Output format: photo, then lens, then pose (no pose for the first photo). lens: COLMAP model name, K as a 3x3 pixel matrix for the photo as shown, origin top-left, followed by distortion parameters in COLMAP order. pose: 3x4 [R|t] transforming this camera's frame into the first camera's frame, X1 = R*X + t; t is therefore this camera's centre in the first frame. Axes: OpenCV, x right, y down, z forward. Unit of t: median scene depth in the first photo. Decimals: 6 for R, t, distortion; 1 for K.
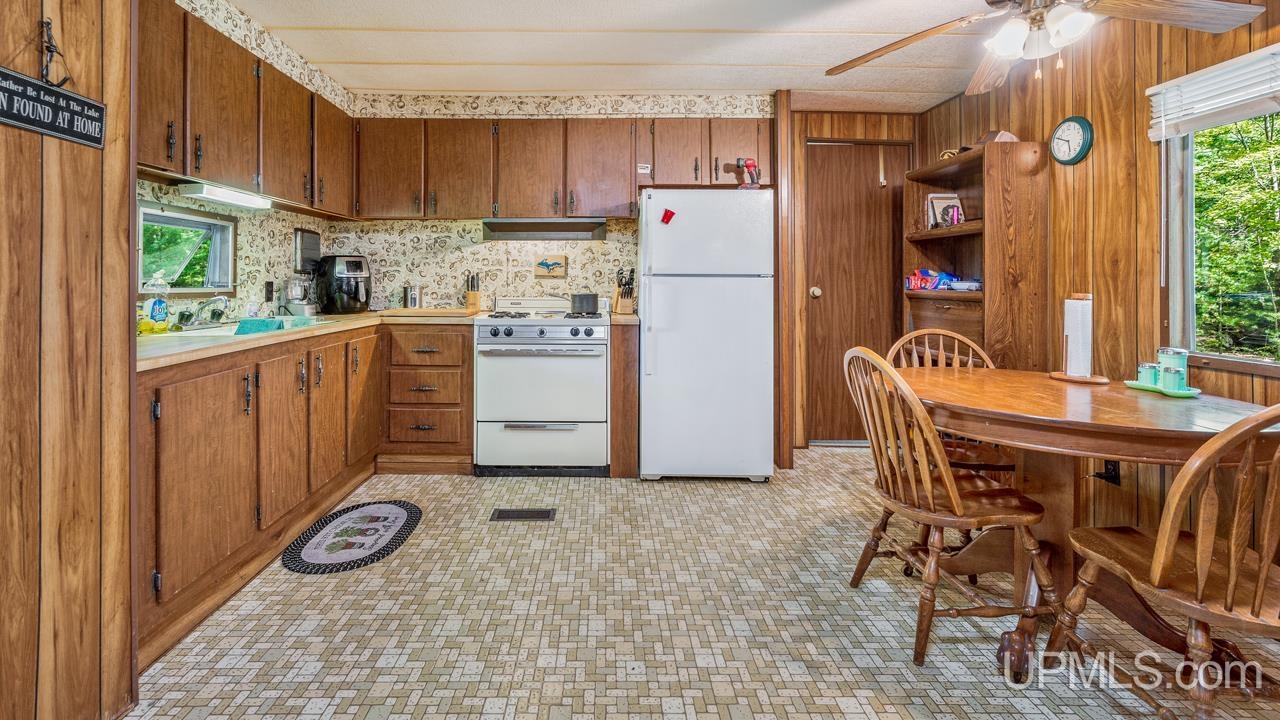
lens RADIAL K [[631.3, 0, 636.2], [0, 631.3, 277.4], [0, 0, 1]] dist [-0.000091, -0.000070]
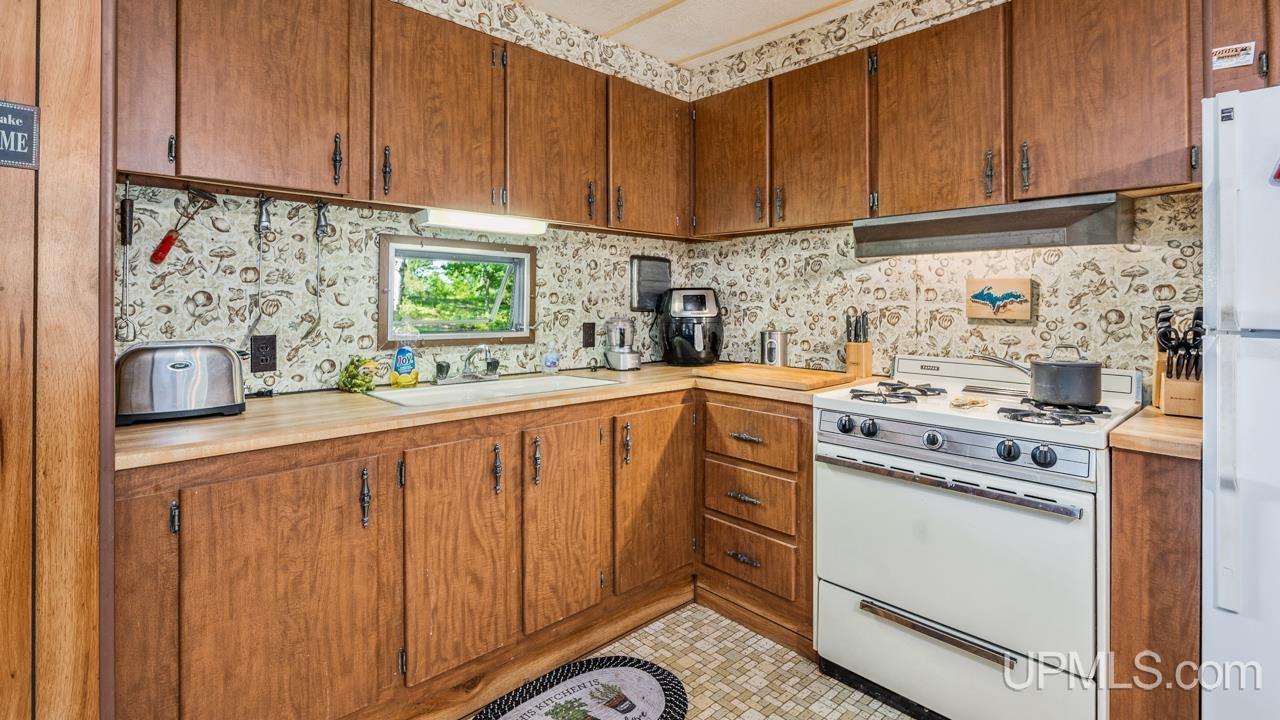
lens RADIAL K [[617.3, 0, 641.4], [0, 617.3, 292.7], [0, 0, 1]] dist [-0.008470, 0.000390]
pose [[0.643279, -0.009082, -0.765578, 0.072318], [0.002942, 0.999952, -0.009391, -0.023690], [0.765626, 0.003789, 0.643274, 0.517050]]
